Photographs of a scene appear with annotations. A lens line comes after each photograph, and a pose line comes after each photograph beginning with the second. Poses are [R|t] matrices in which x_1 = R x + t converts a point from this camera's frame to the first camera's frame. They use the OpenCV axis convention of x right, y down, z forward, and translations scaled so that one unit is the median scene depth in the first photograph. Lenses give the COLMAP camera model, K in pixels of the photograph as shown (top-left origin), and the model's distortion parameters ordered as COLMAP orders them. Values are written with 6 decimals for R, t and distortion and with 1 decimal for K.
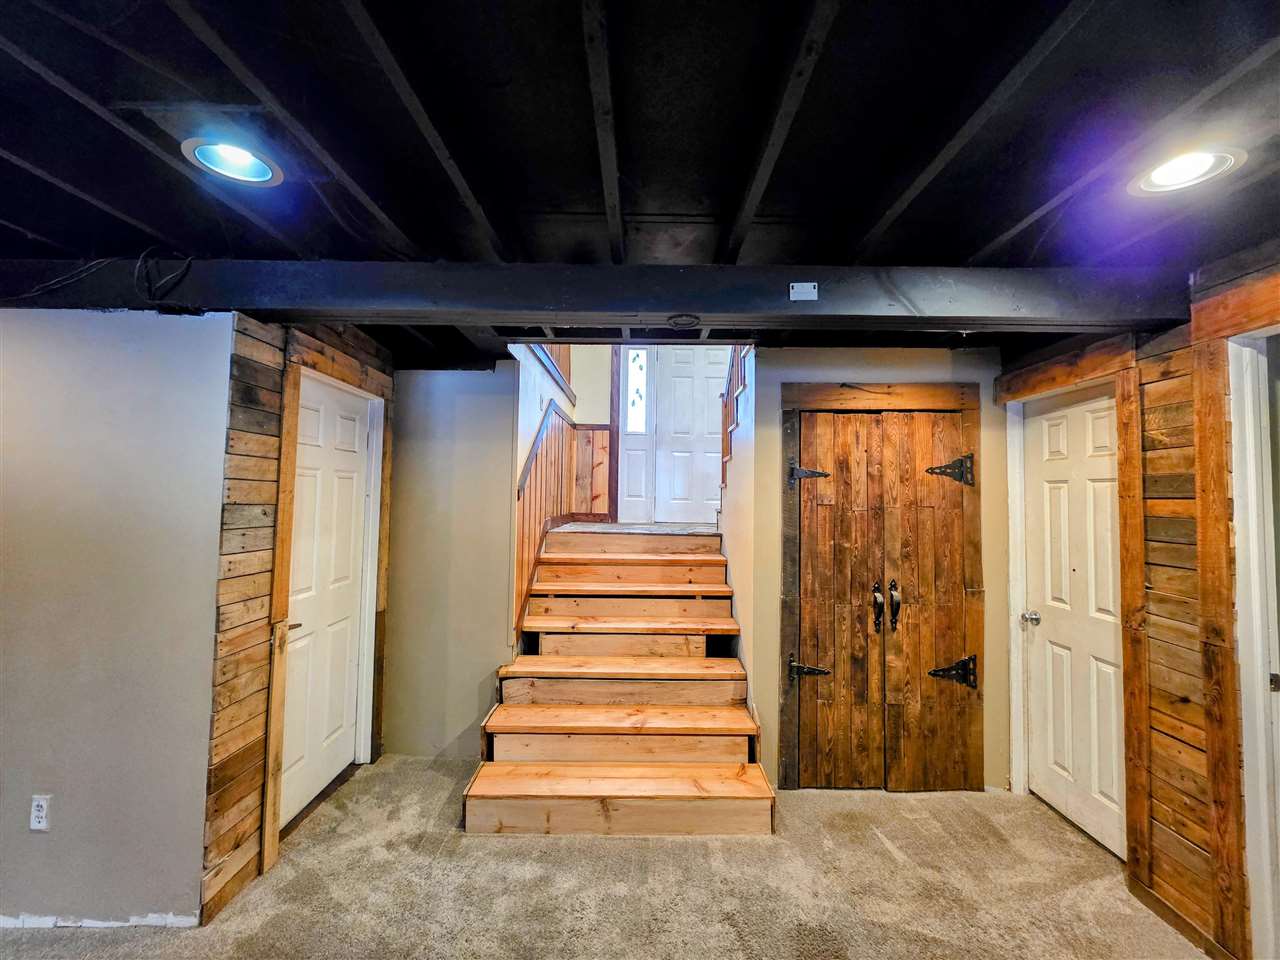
lens RADIAL K [[506.3, 0, 634.8], [0, 506.3, 476.4], [0, 0, 1]] dist [-0.000082, -0.000203]
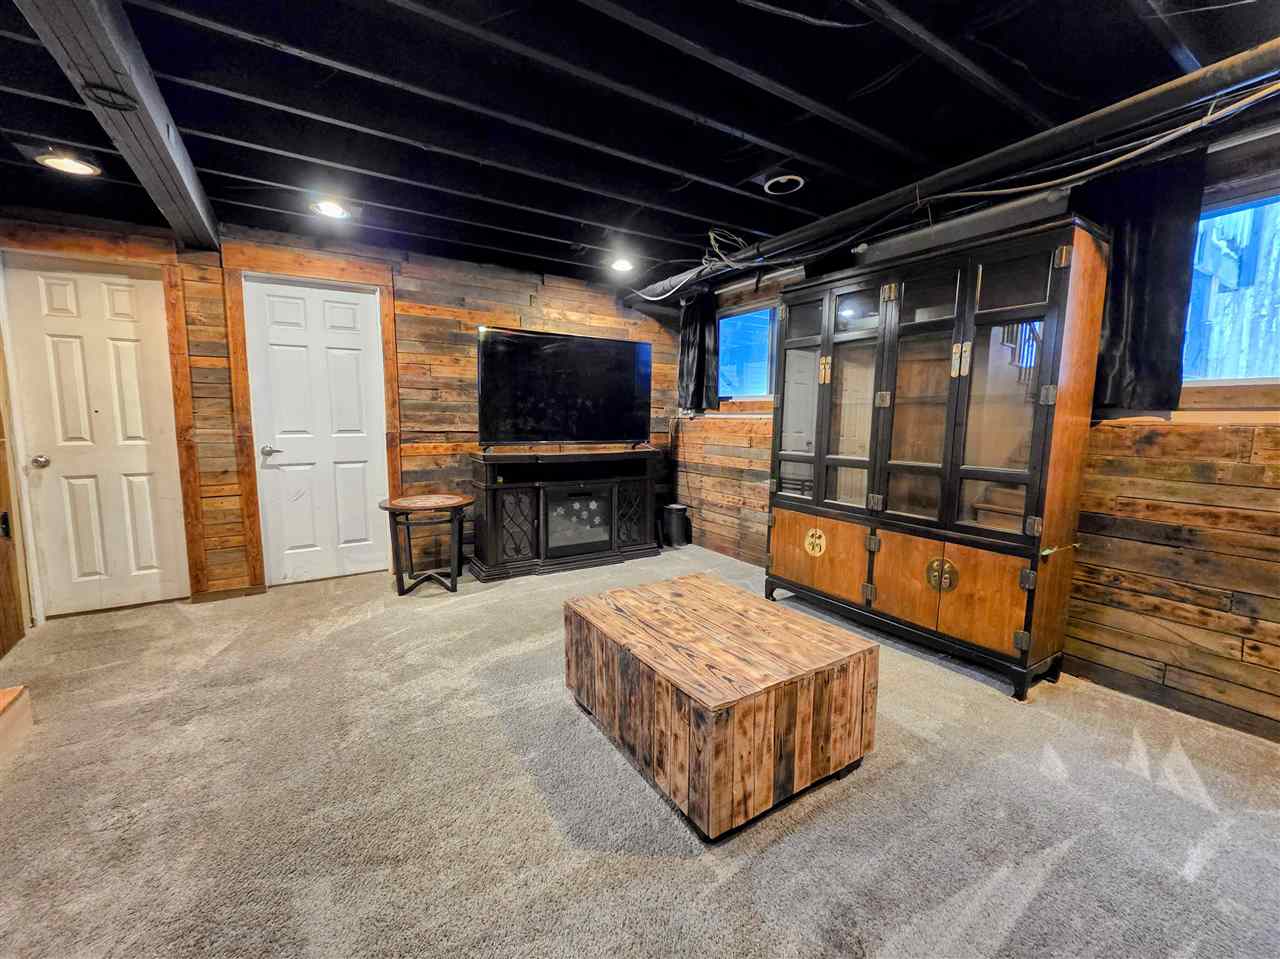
lens RADIAL K [[523.9, 0, 635.1], [0, 523.9, 474.7], [0, 0, 1]] dist [0.000170, -0.000311]
pose [[-0.545309, -0.114398, 0.830392, -1.108381], [-0.047571, 0.993270, 0.105598, 0.169143], [-0.836884, 0.018081, -0.547081, 0.722253]]
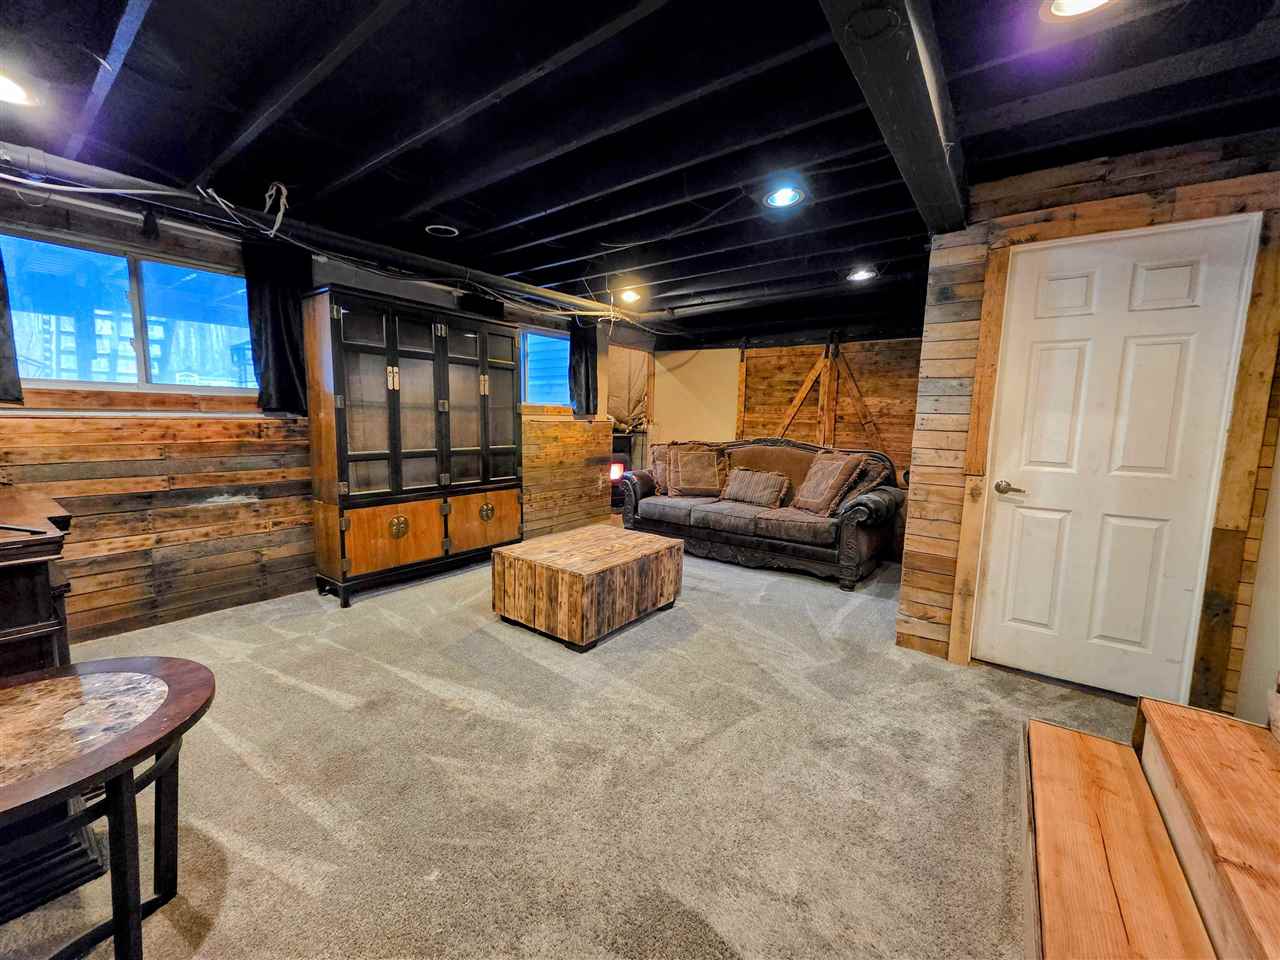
lens RADIAL K [[506.3, 0, 634.8], [0, 506.3, 476.4], [0, 0, 1]] dist [-0.000082, -0.000203]
pose [[-0.589884, 0.066865, -0.804715, 0.784922], [0.003071, 0.996744, 0.080569, 0.197724], [0.807482, 0.045055, -0.588169, 1.102724]]
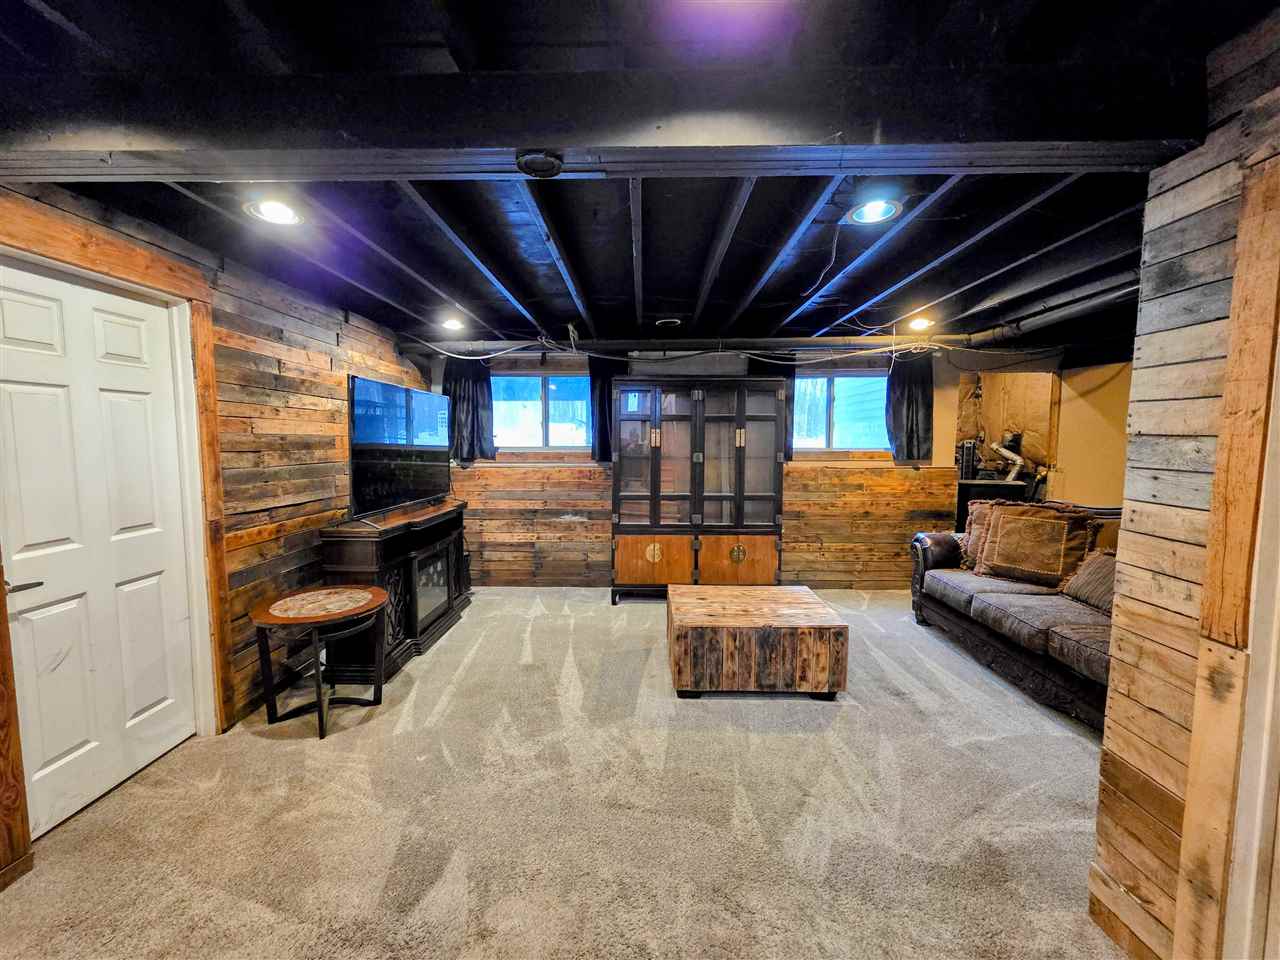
lens RADIAL K [[506.3, 0, 634.8], [0, 506.3, 476.4], [0, 0, 1]] dist [-0.000082, -0.000203]
pose [[-0.999860, -0.016538, 0.002711, -0.042358], [-0.016431, 0.999225, 0.035755, 0.094794], [-0.003301, 0.035706, -0.999357, 1.634419]]
